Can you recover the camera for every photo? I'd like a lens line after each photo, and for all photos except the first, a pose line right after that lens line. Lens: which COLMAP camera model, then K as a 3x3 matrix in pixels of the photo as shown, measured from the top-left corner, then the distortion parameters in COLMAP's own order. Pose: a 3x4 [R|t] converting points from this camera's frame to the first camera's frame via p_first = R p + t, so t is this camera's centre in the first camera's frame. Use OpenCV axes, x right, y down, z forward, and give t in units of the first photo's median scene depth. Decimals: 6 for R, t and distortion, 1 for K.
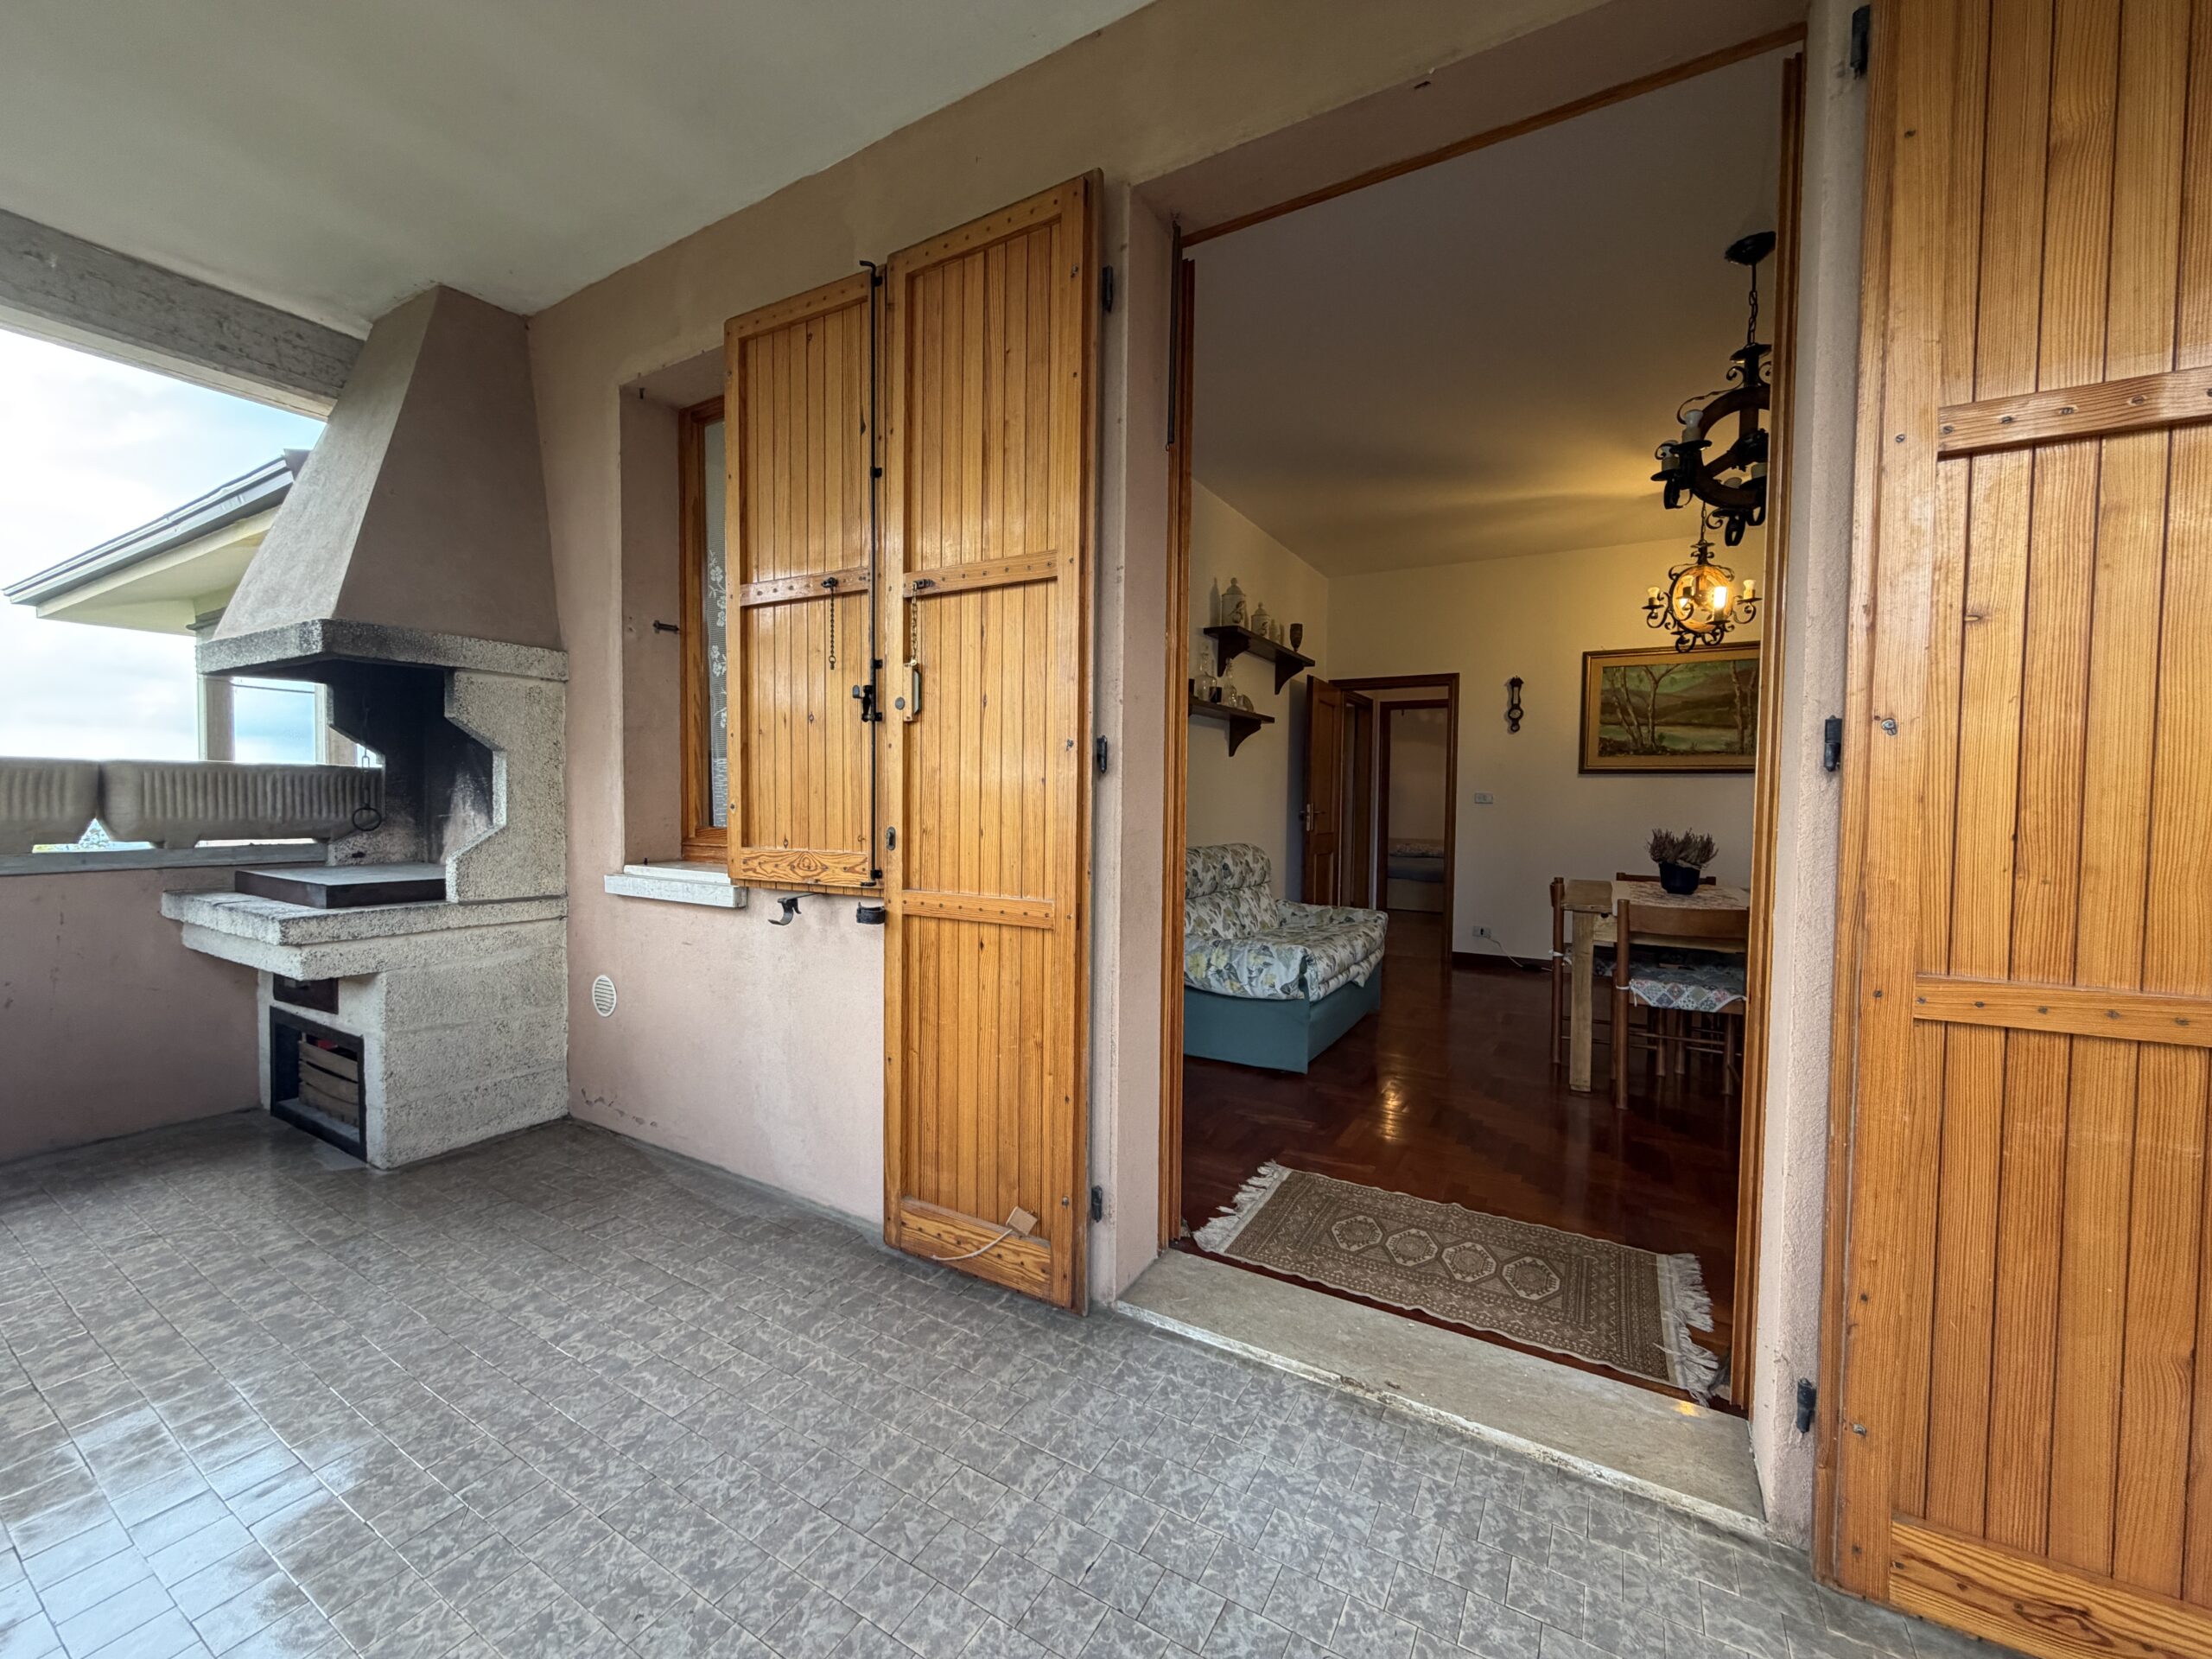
lens RADIAL K [[879.1, 0, 1099.7], [0, 879.1, 827.6], [0, 0, 1]] dist [-0.000031, -0.000232]
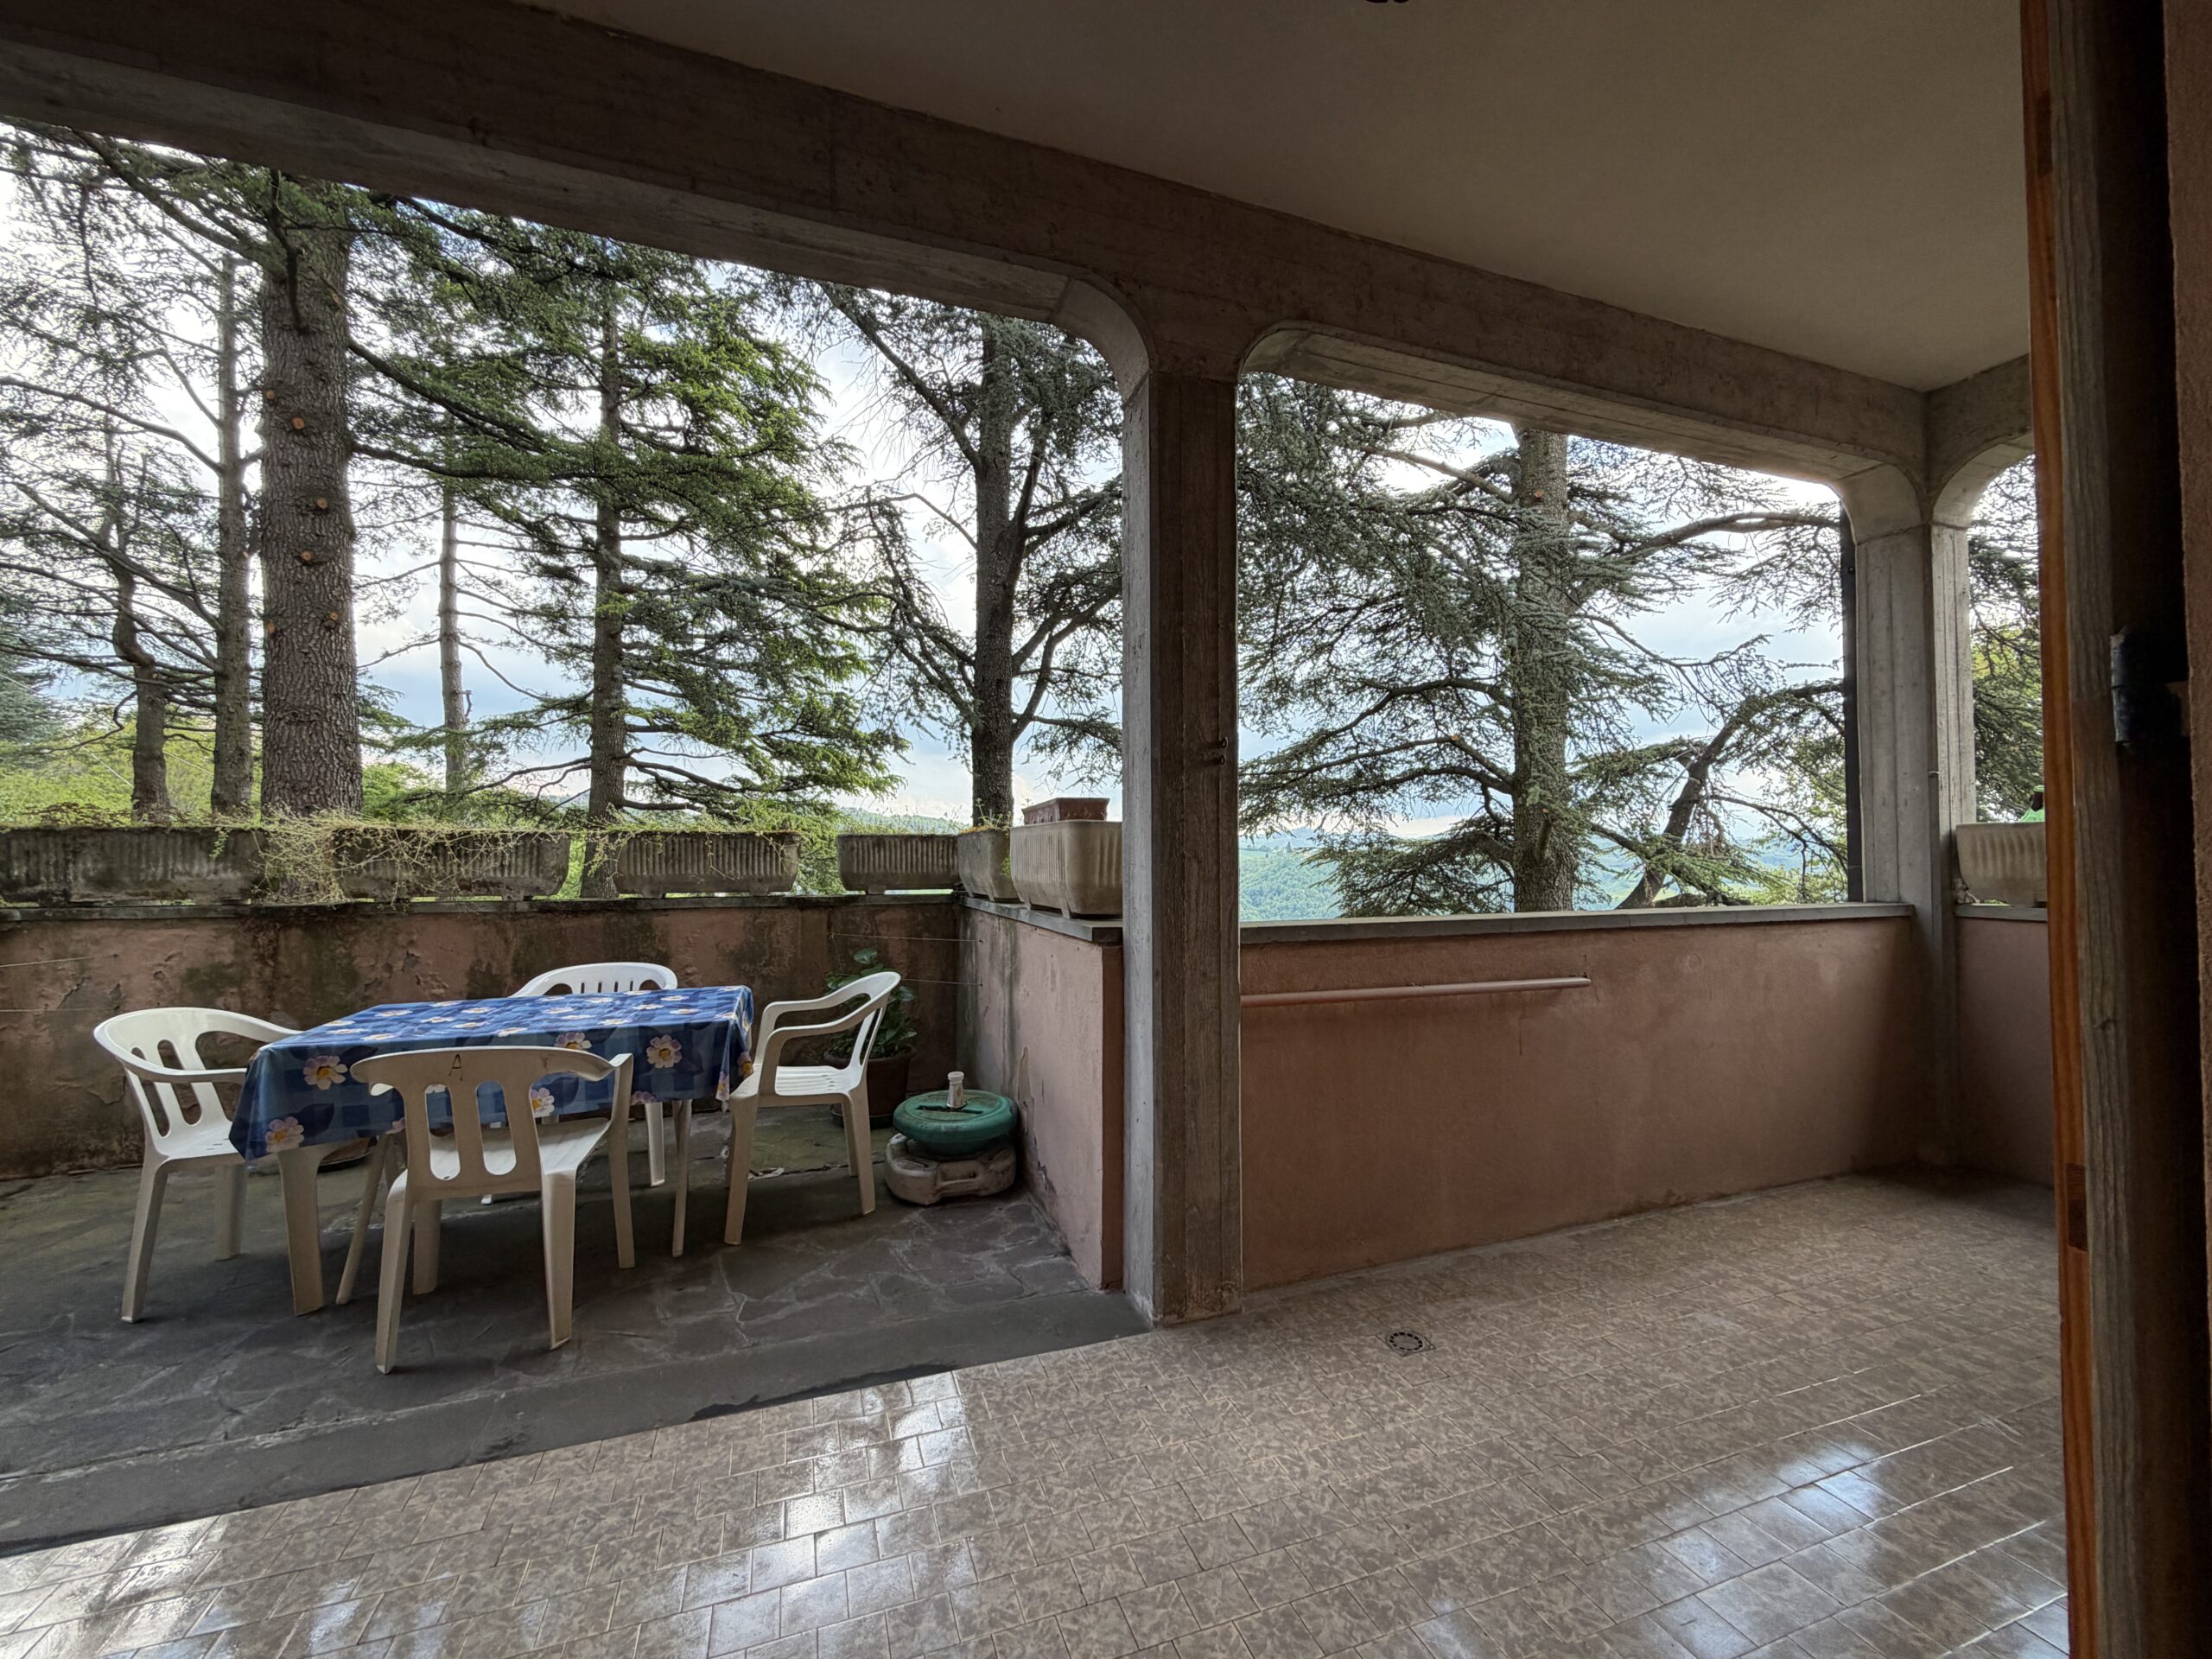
lens RADIAL K [[884.1, 0, 1100.9], [0, 884.1, 828.3], [0, 0, 1]] dist [0.000437, 0.000075]
pose [[-0.641246, -0.030950, -0.766711, 0.314293], [-0.031760, 0.999401, -0.013781, -0.014434], [0.766678, 0.015514, -0.641844, 0.638823]]
